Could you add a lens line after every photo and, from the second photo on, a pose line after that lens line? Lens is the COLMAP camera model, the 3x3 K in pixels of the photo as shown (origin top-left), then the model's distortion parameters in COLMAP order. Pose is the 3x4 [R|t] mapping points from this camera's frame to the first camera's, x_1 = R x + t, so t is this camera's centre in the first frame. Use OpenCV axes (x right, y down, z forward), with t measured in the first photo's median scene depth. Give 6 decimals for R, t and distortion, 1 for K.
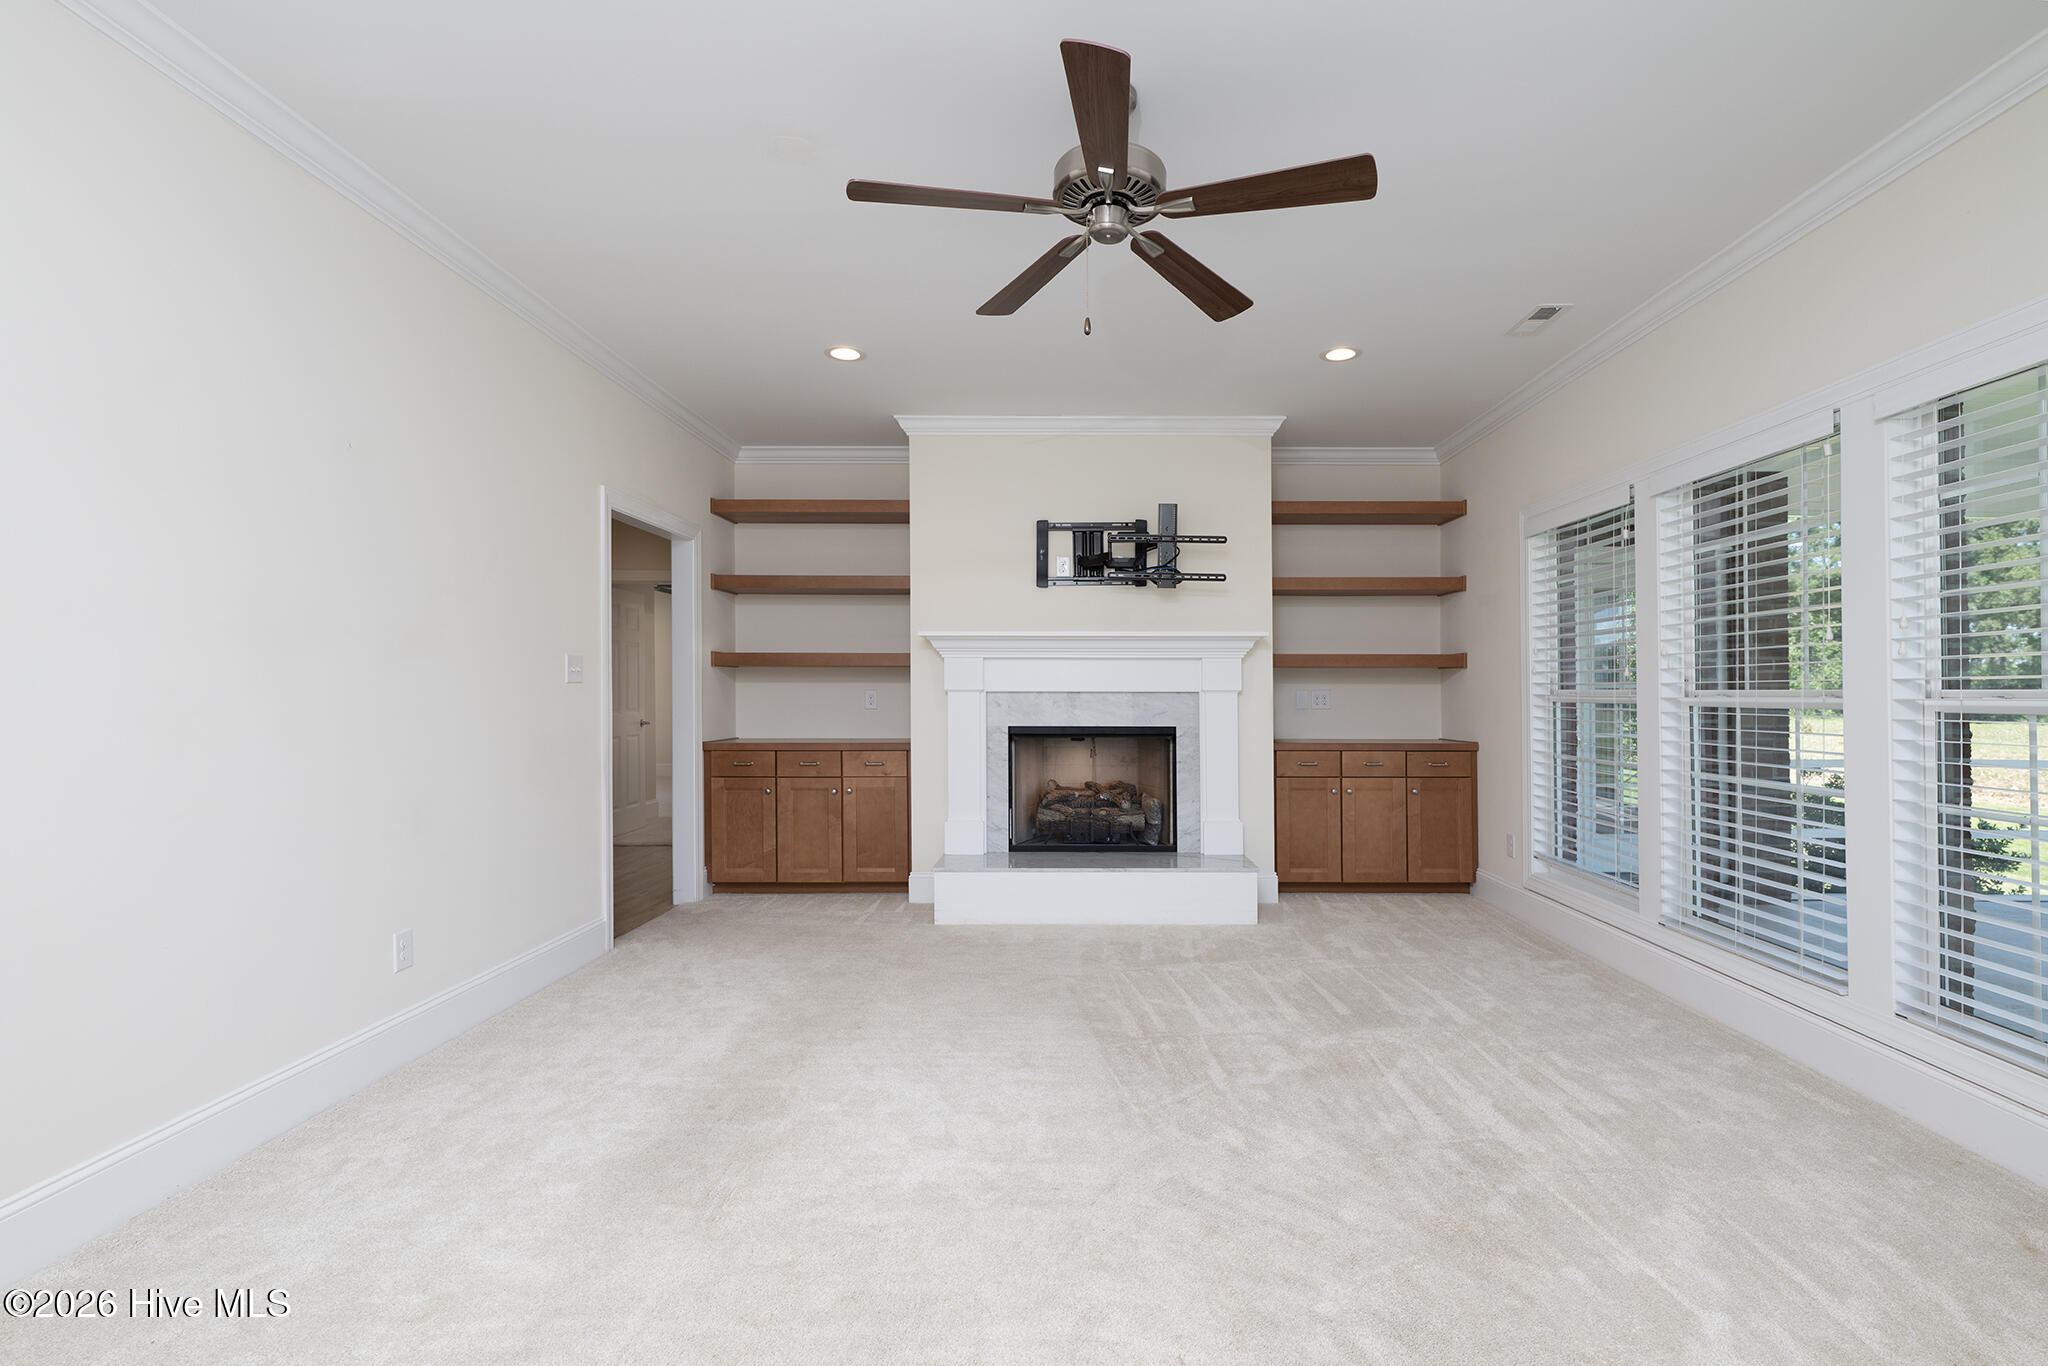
lens RADIAL K [[932.5, 0, 1058.4], [0, 932.5, 695.9], [0, 0, 1]] dist [0.000849, -0.000062]
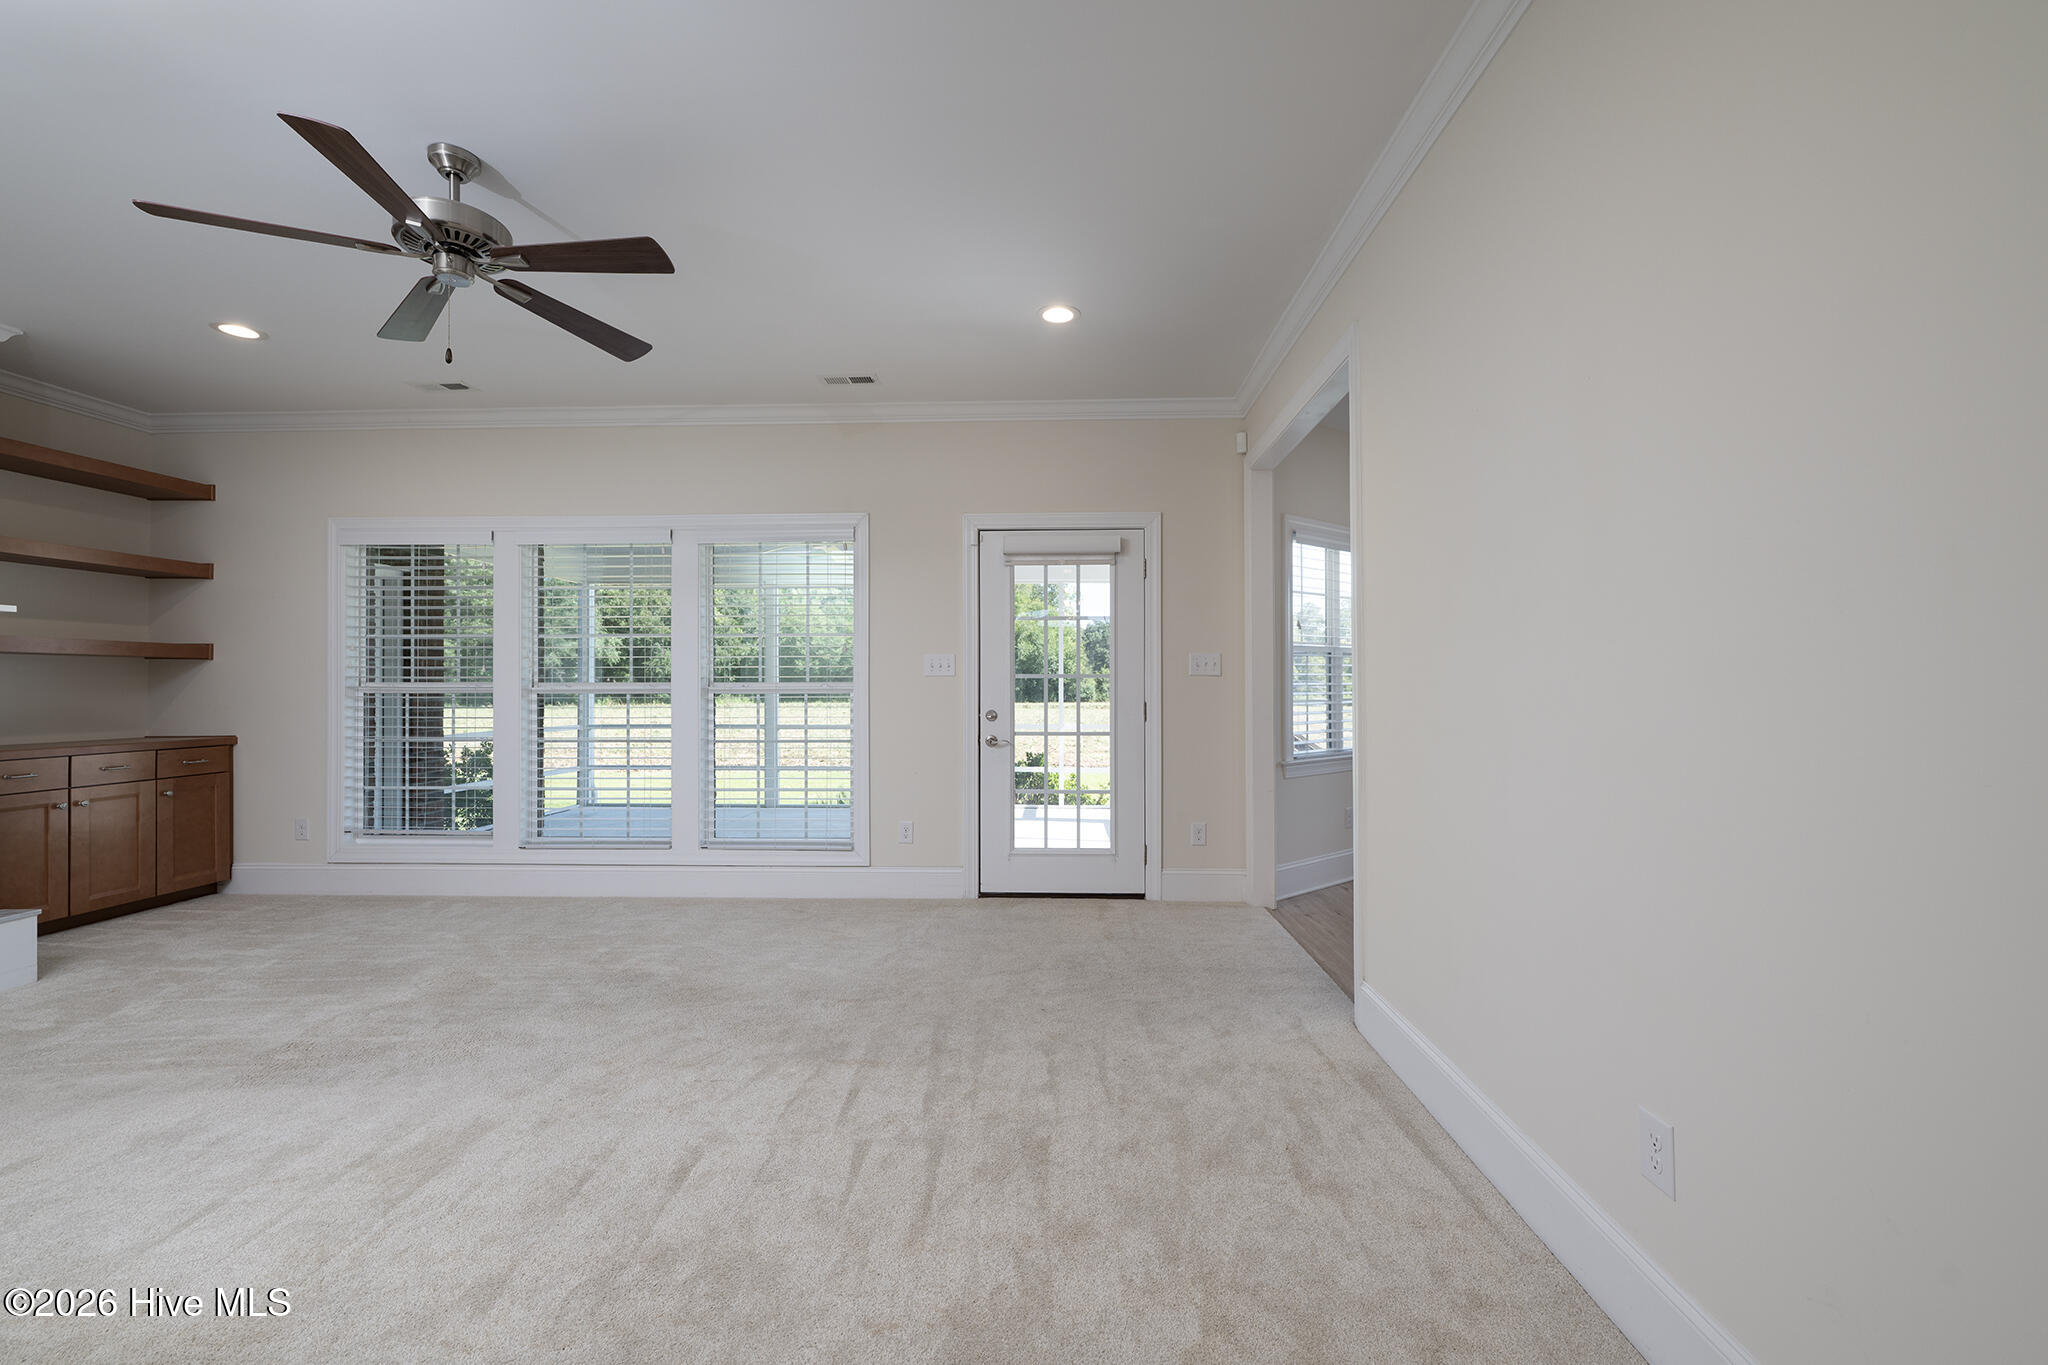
lens RADIAL K [[852.0, 0, 1055.4], [0, 852.0, 684.7], [0, 0, 1]] dist [-0.001392, 0.000060]
pose [[0.018016, -0.001053, 0.999837, -0.444770], [0.007645, 0.999970, 0.000915, 0.001282], [-0.999808, 0.007627, 0.018023, 0.117741]]
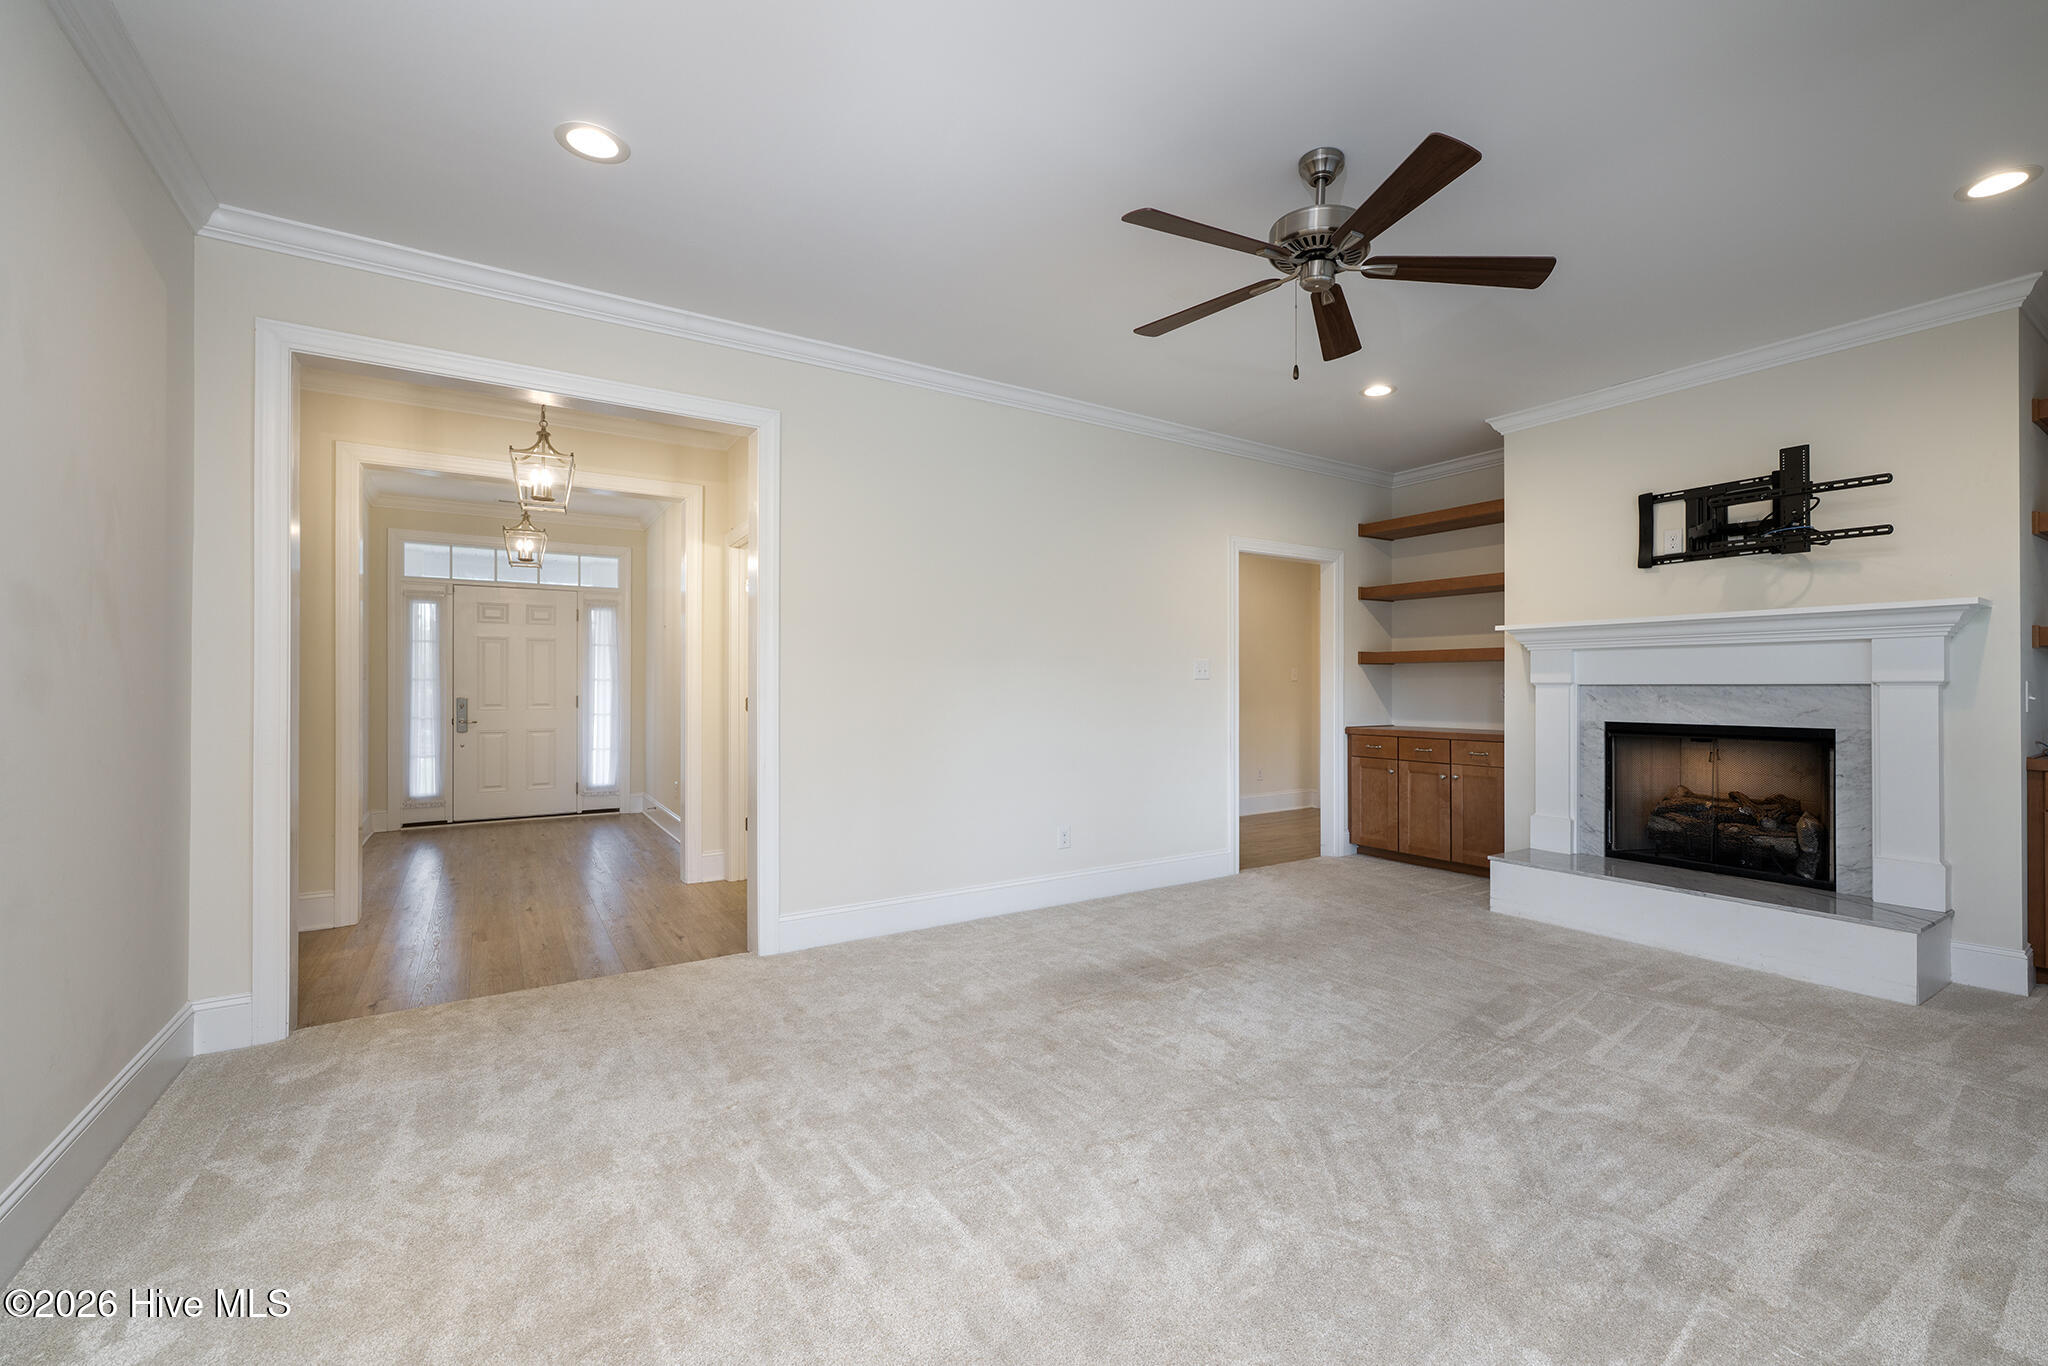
lens RADIAL K [[852.0, 0, 1055.4], [0, 852.0, 685.2], [0, 0, 1]] dist [-0.001392, 0.000060]
pose [[0.557297, -0.002540, -0.830310, 0.354179], [-0.003572, 0.999979, -0.005456, 0.002877], [0.830306, 0.006006, 0.557276, 0.072557]]
